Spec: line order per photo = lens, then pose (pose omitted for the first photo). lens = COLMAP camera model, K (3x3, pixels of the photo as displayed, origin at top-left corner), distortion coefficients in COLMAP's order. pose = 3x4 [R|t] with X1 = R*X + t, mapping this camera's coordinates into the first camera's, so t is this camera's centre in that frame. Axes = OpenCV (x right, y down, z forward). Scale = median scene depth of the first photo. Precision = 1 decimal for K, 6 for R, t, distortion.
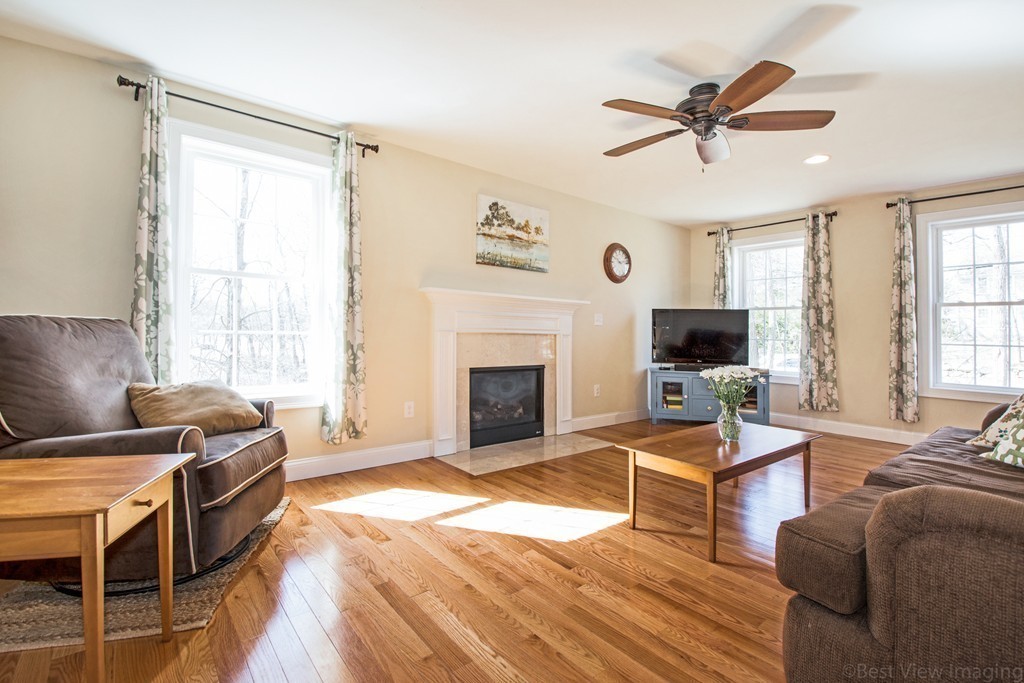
lens RADIAL K [[466.9, 0, 514.8], [0, 466.9, 338.3], [0, 0, 1]] dist [-0.009271, -0.001900]
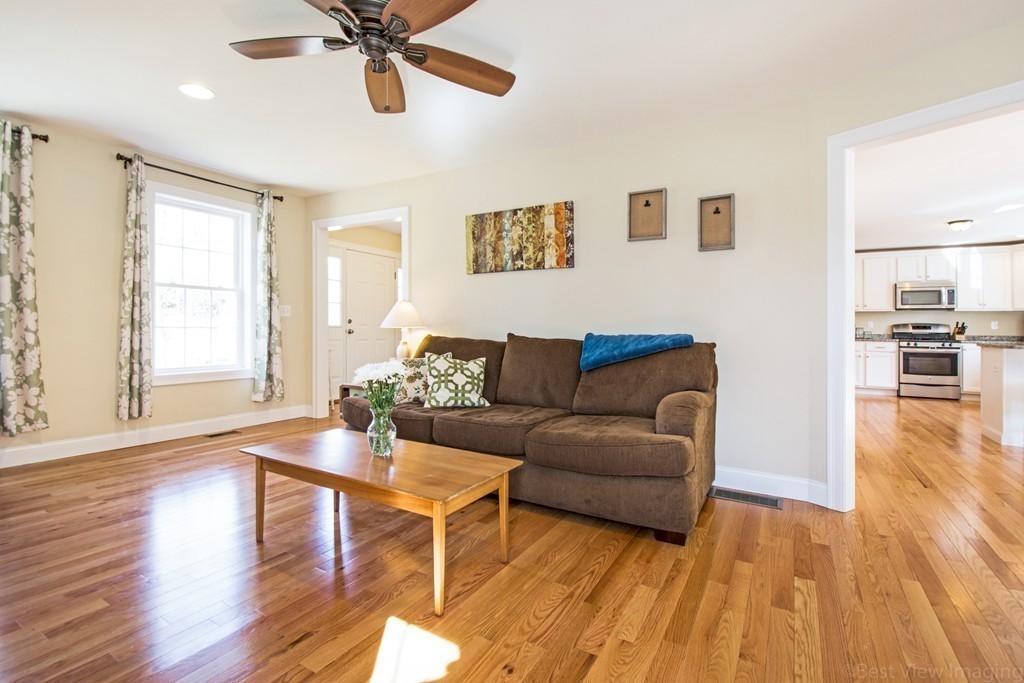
lens RADIAL K [[466.9, 0, 554.3], [0, 466.9, 319.7], [0, 0, 1]] dist [-0.009271, -0.001900]
pose [[-0.391570, -0.010248, 0.920091, -0.529599], [-0.008617, 0.999935, 0.007470, -0.034075], [-0.920108, -0.005004, -0.391632, 1.372724]]
